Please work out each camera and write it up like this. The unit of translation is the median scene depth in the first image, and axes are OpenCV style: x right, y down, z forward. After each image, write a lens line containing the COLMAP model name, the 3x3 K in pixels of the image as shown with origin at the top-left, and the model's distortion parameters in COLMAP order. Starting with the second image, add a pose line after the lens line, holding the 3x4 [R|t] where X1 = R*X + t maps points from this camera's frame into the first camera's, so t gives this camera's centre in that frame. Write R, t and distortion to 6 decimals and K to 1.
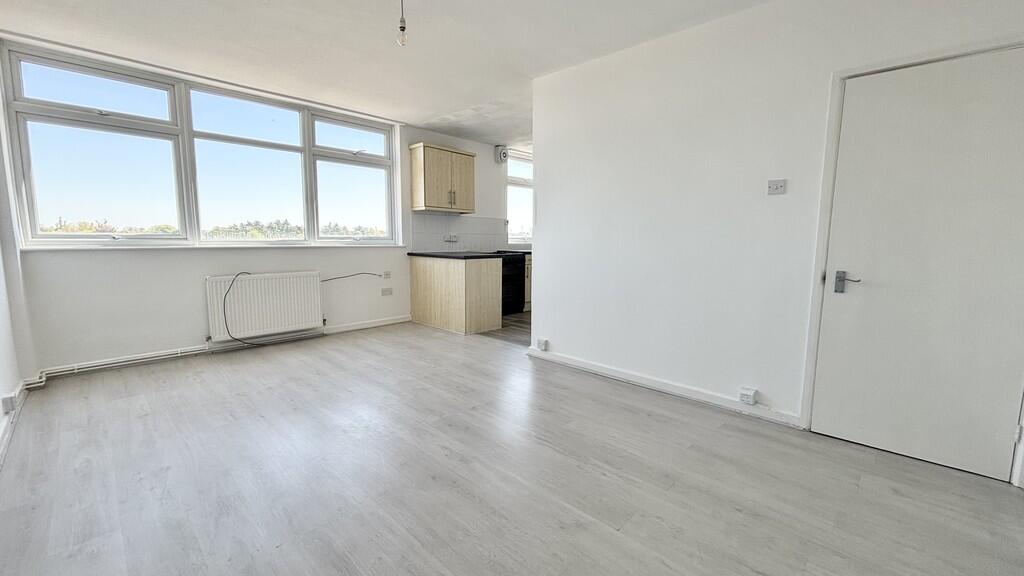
lens RADIAL K [[412.7, 0, 508.5], [0, 412.7, 288.4], [0, 0, 1]] dist [0.002492, 0.000623]
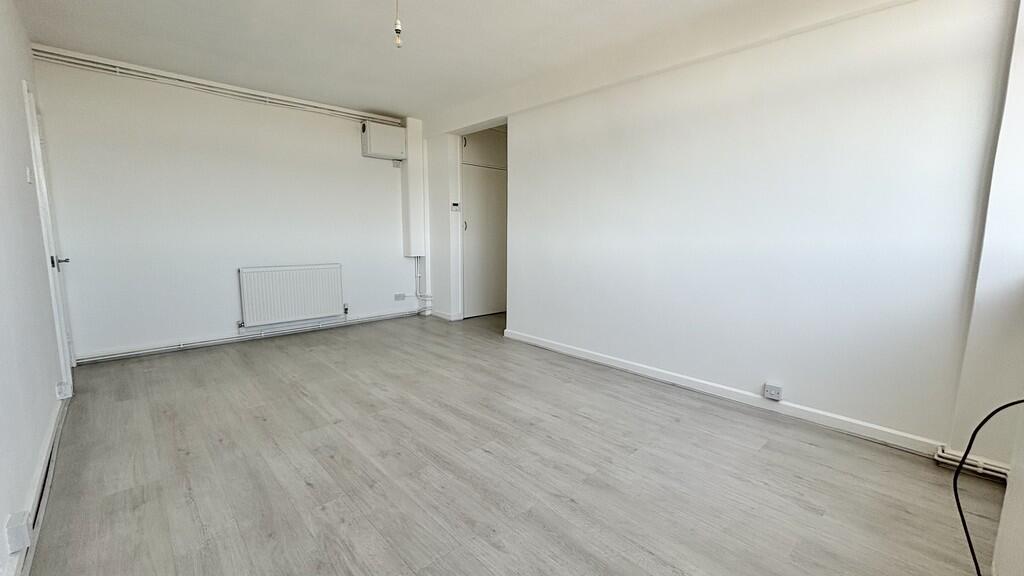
lens RADIAL K [[412.7, 0, 505.8], [0, 412.7, 282.3], [0, 0, 1]] dist [0.002492, 0.000623]
pose [[-0.998772, -0.021978, 0.044395, -0.322791], [-0.010387, 0.969182, 0.246128, -0.152909], [-0.048437, 0.245365, -0.968220, 1.183146]]
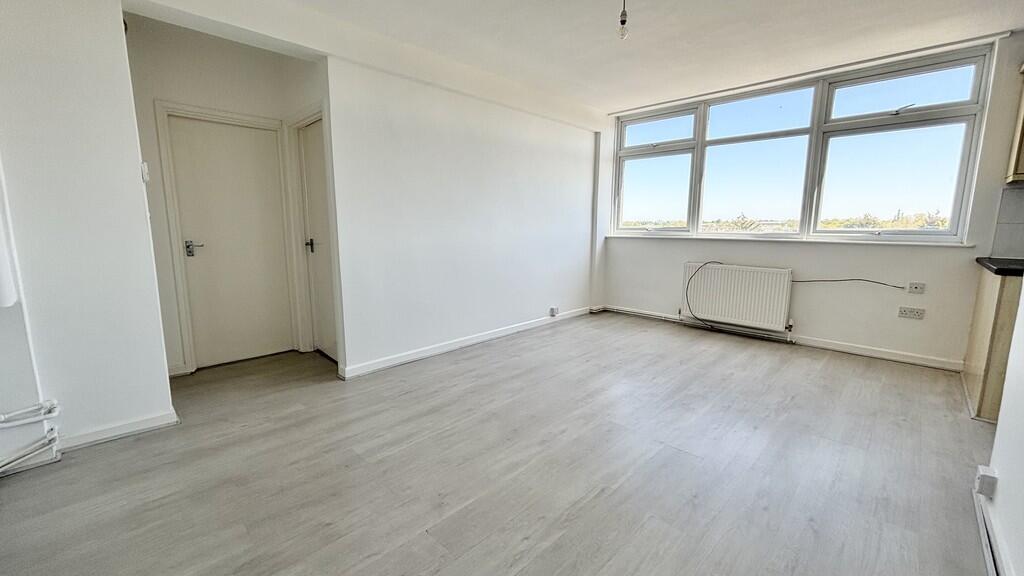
lens RADIAL K [[412.7, 0, 511.0], [0, 412.7, 286.4], [0, 0, 1]] dist [0.002492, 0.000623]
pose [[-0.000885, 0.141989, -0.989868, 0.453319], [-0.127088, 0.981826, 0.140949, -0.058936], [0.991891, 0.125925, 0.017177, 0.435075]]
